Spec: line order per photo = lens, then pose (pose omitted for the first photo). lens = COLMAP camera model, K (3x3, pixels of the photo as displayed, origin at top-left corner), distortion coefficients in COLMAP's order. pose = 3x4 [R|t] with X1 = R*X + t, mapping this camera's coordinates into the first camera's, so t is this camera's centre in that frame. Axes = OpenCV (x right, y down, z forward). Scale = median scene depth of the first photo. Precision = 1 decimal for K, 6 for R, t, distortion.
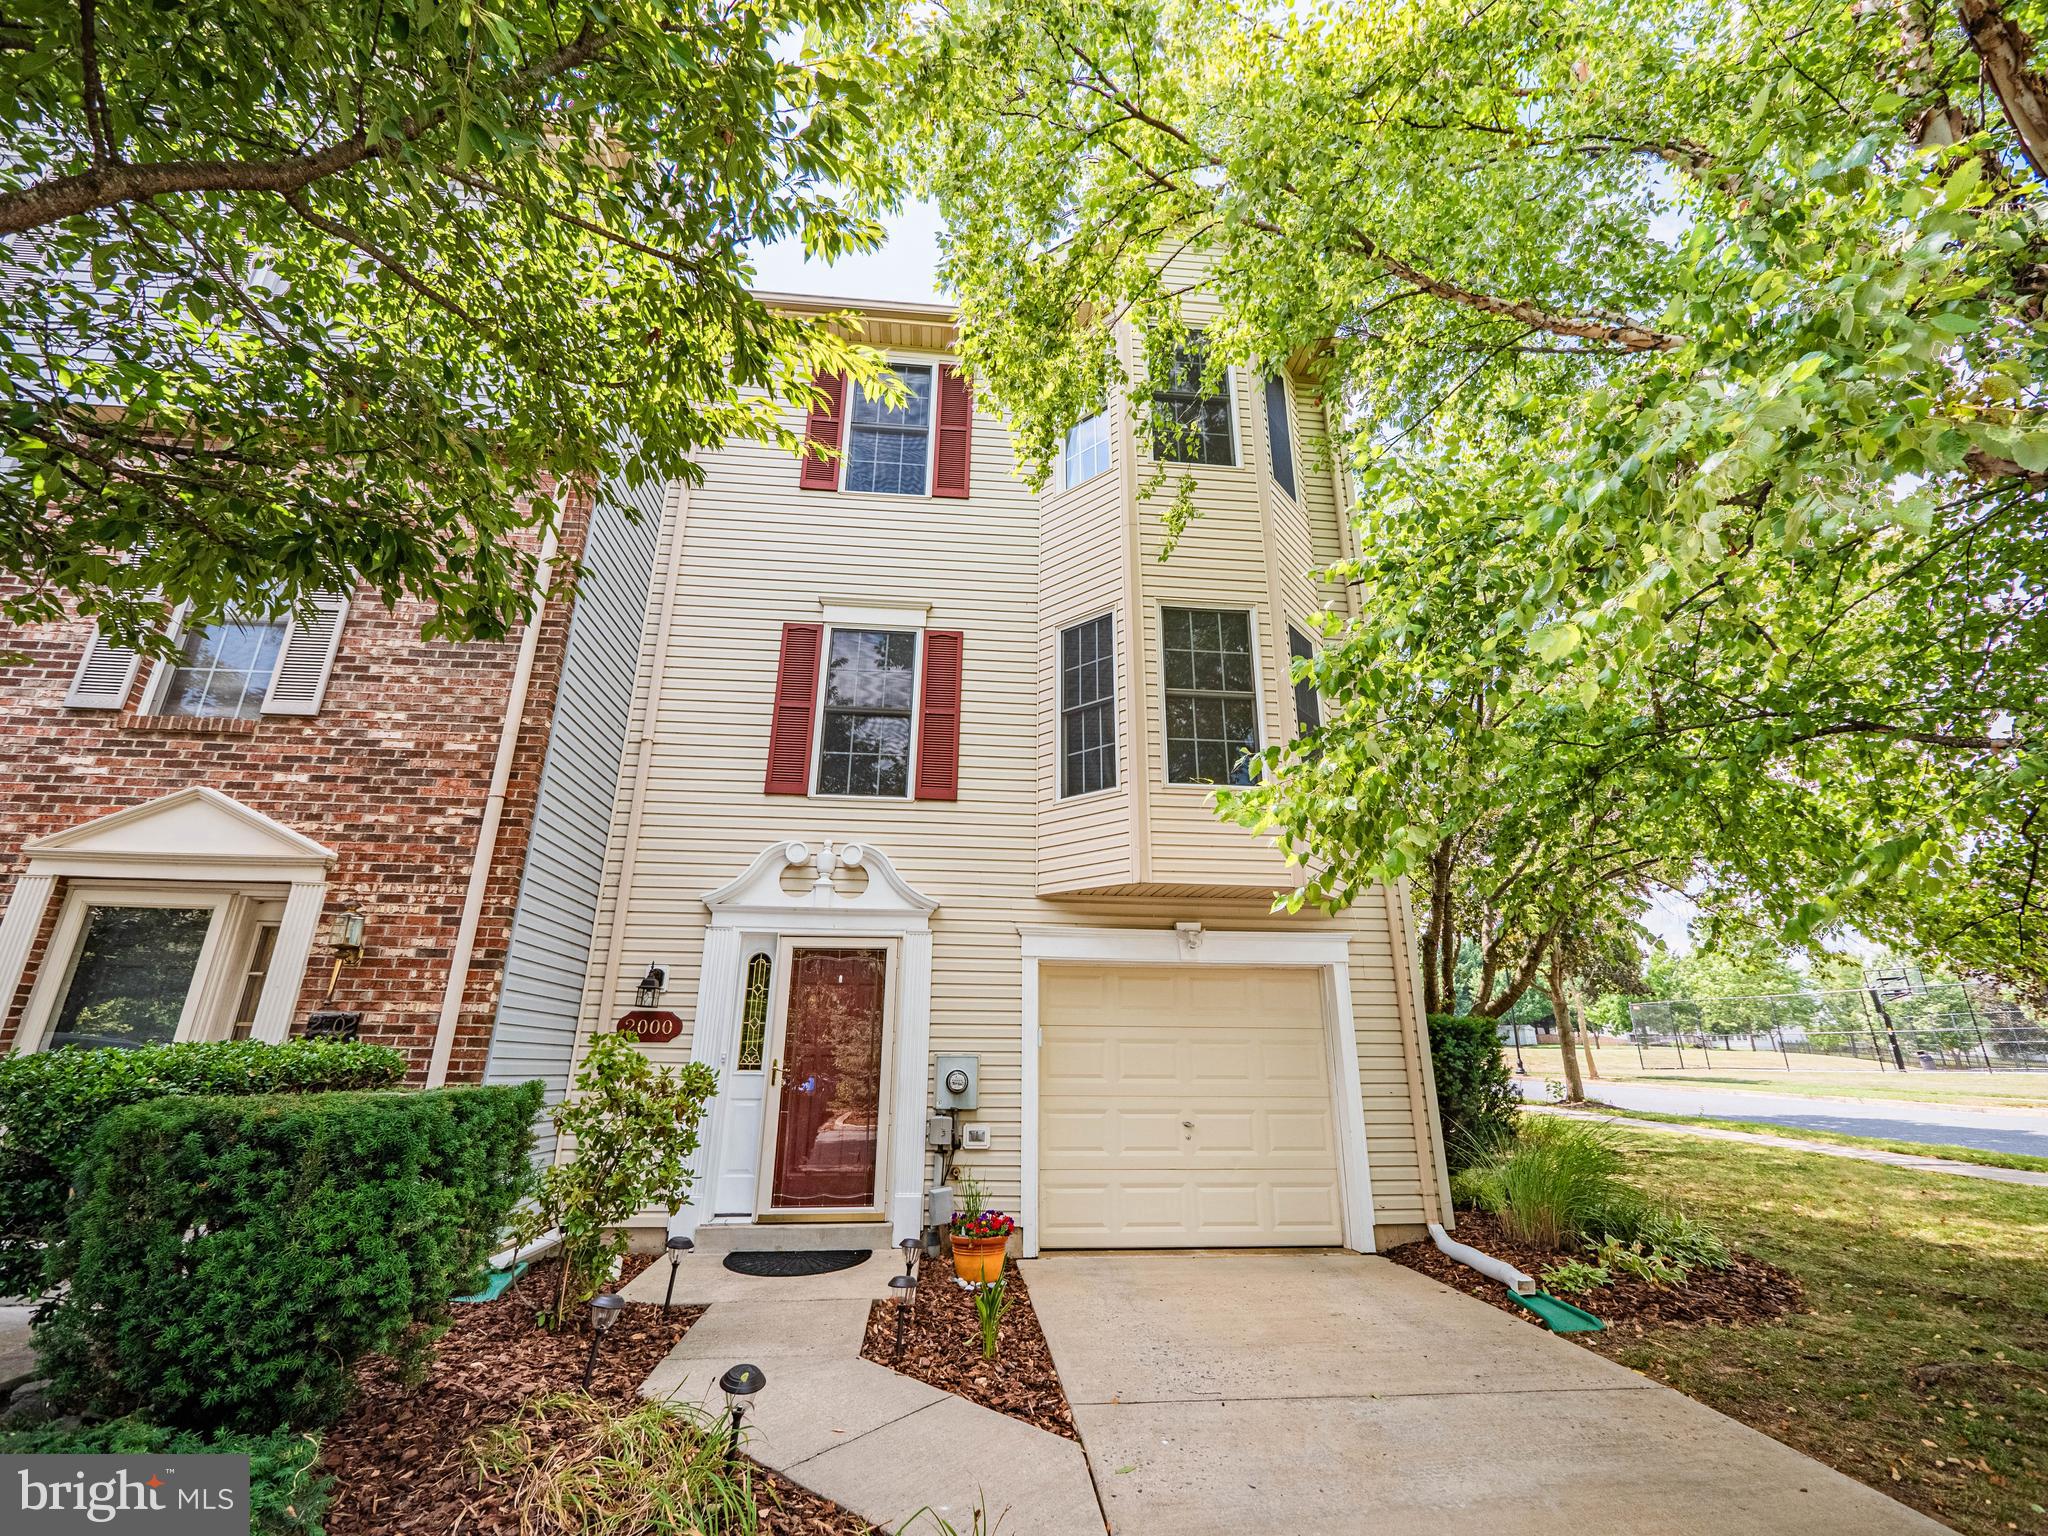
lens RADIAL K [[856.2, 0, 1022.7], [0, 856.2, 773.8], [0, 0, 1]] dist [-0.005898, 0.000133]
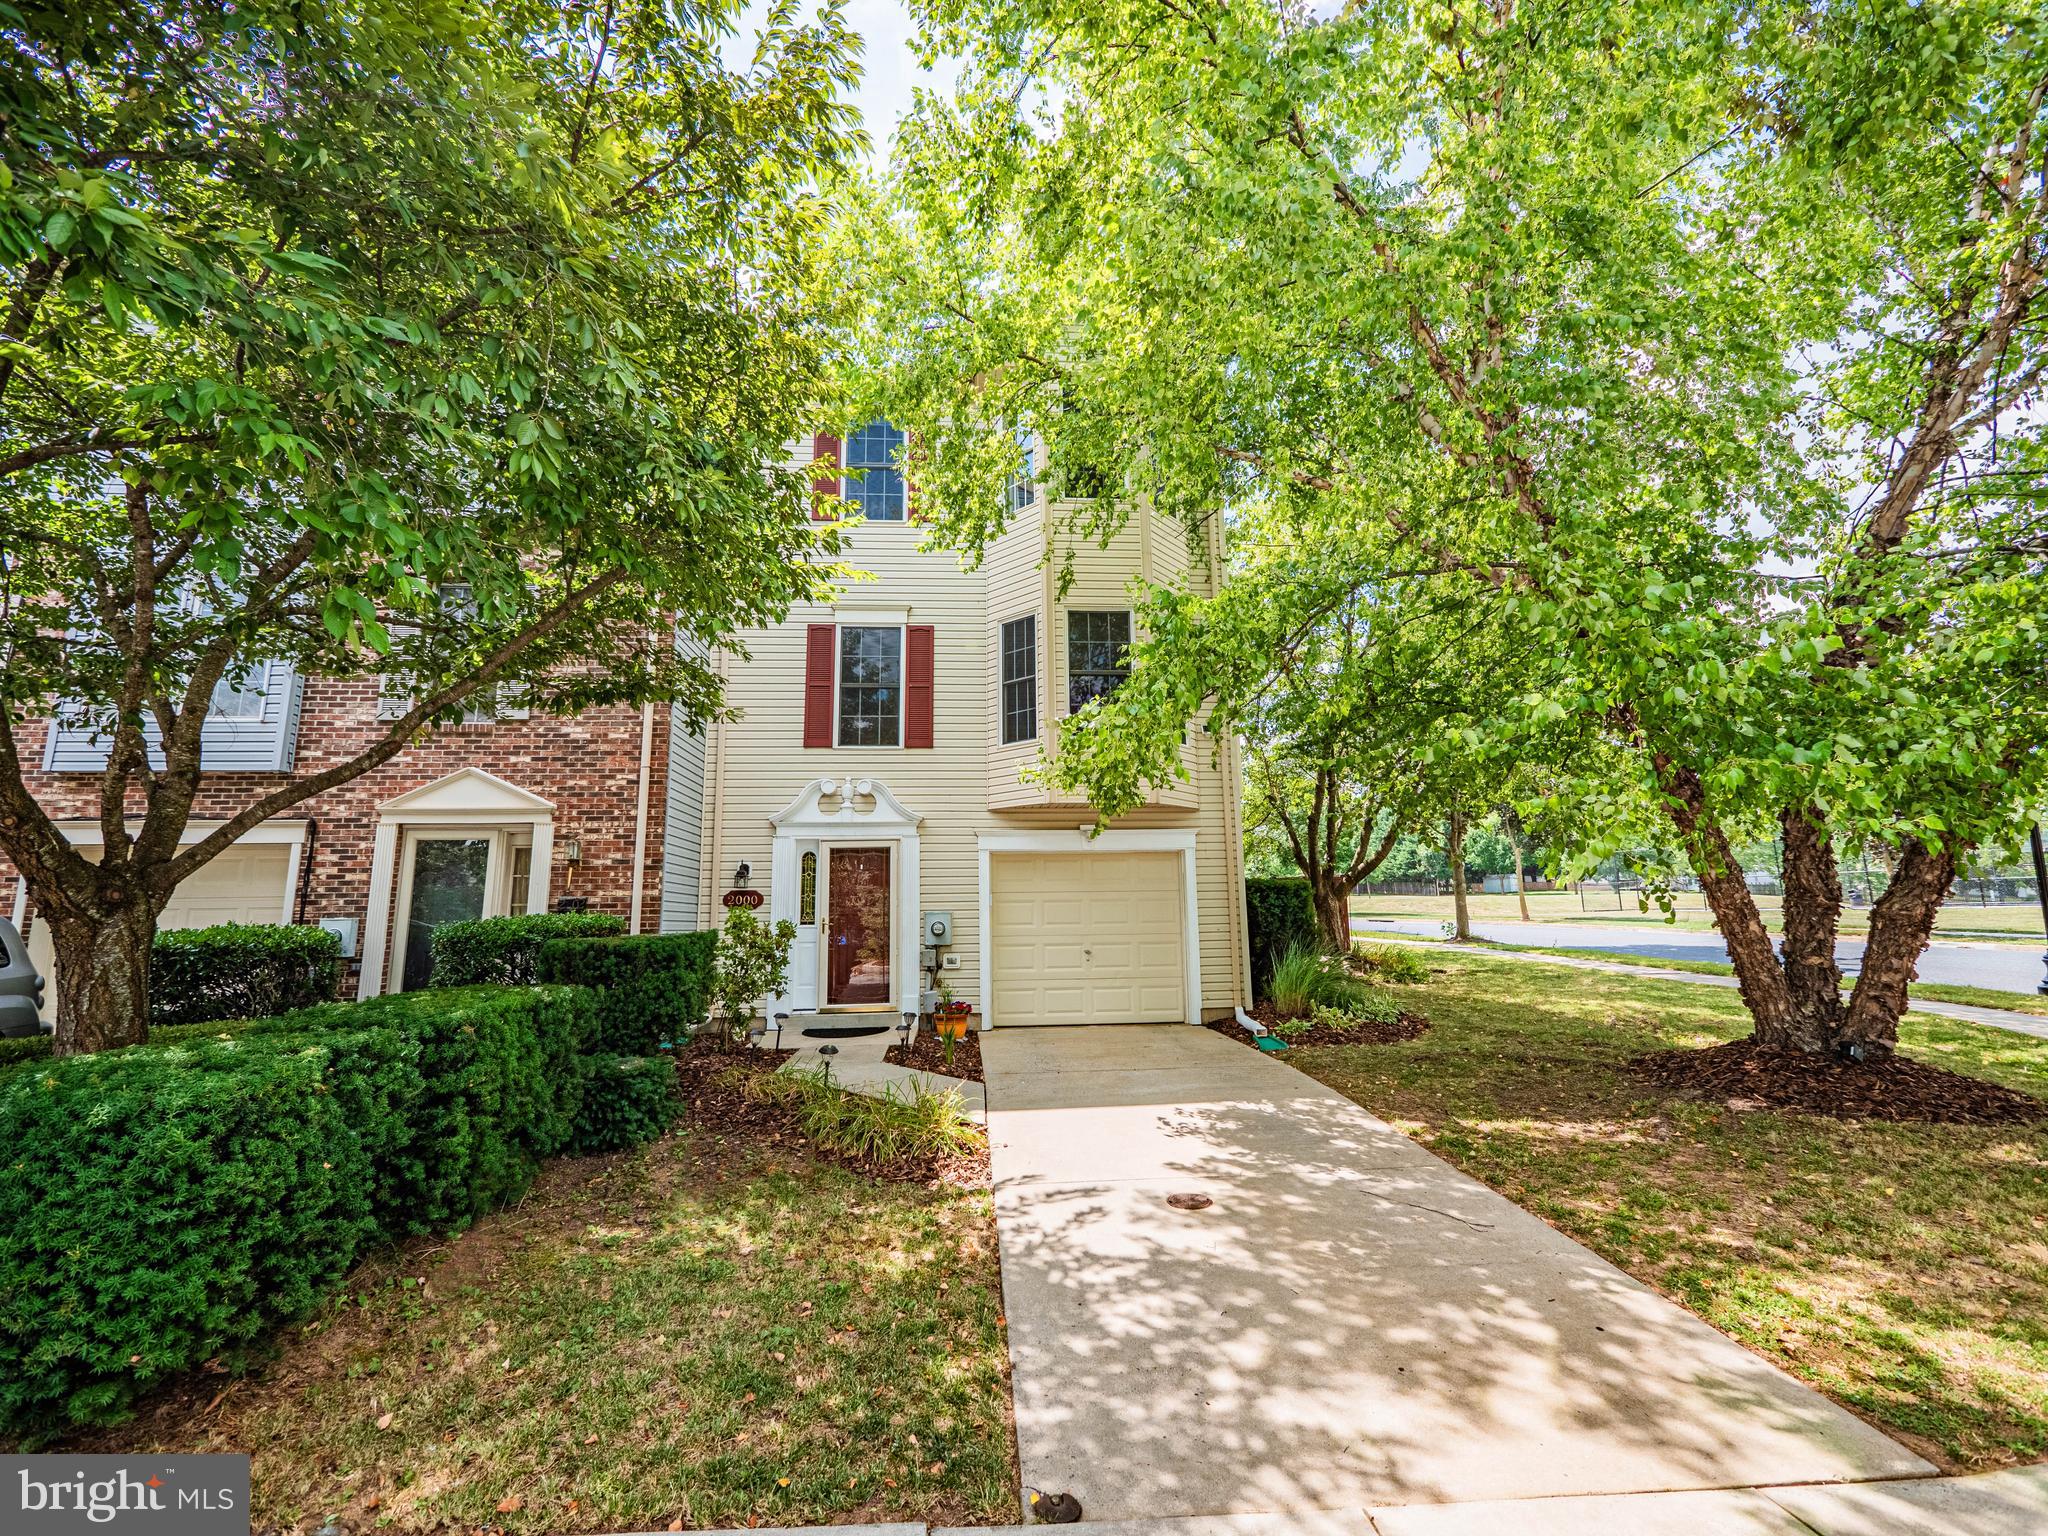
lens RADIAL K [[856.2, 0, 1021.7], [0, 856.2, 768.6], [0, 0, 1]] dist [-0.005898, 0.000133]
pose [[0.999494, -0.026145, -0.018130, 0.130134], [0.028579, 0.988196, 0.150503, -0.191263], [0.013981, -0.150945, 0.988443, -0.594184]]
